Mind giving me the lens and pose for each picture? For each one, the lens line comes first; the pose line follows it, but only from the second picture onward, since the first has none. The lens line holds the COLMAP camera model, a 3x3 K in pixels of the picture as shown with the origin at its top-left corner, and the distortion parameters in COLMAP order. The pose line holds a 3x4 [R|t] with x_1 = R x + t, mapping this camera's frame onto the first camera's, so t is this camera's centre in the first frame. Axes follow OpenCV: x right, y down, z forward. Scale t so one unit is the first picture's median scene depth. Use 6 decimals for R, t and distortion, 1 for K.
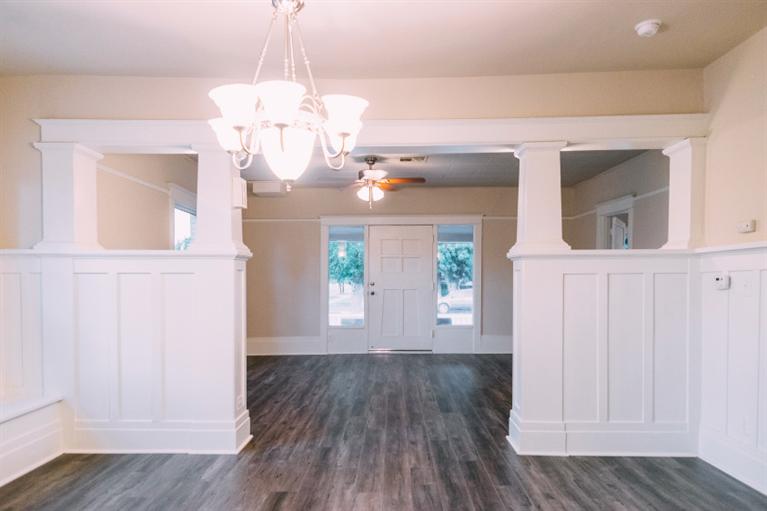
lens RADIAL K [[489.7, 0, 381.9], [0, 489.7, 284.1], [0, 0, 1]] dist [0.011139, -0.000530]
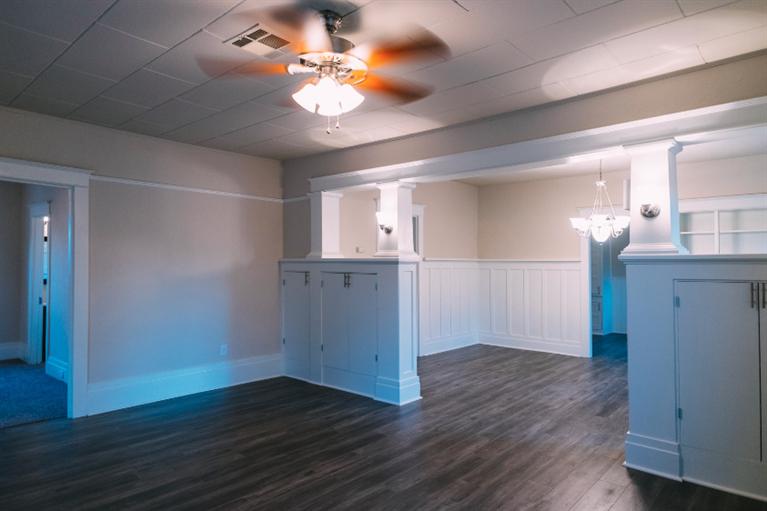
lens RADIAL K [[470.7, 0, 383.5], [0, 470.7, 255.5], [0, 0, 1]] dist [0.033363, -0.026869]
pose [[-0.763401, 0.013828, 0.645777, -0.534563], [0.011670, 0.999903, -0.007616, -0.067020], [-0.645820, 0.001722, -0.763488, 2.095106]]
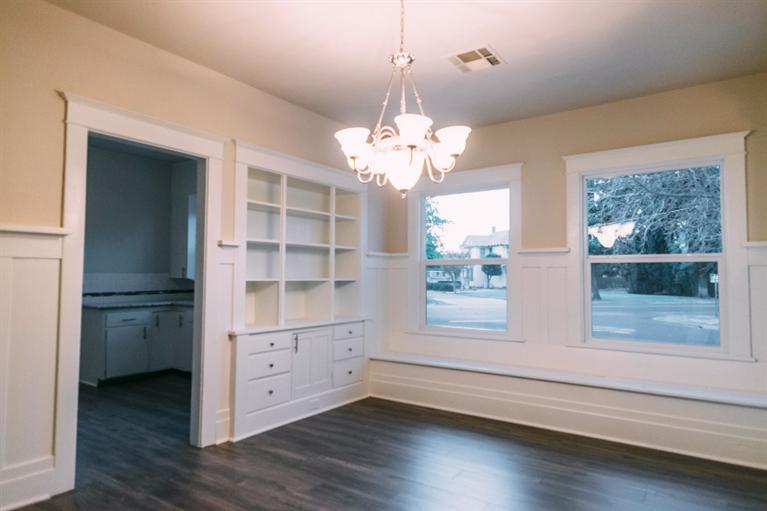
lens RADIAL K [[485.0, 0, 383.5], [0, 485.0, 255.5], [0, 0, 1]] dist [0.039432, -0.000293]
pose [[-0.555335, -0.035422, -0.830872, 0.479252], [-0.015667, 0.999361, -0.032133, 0.001013], [0.831479, -0.004827, -0.555535, 0.887854]]
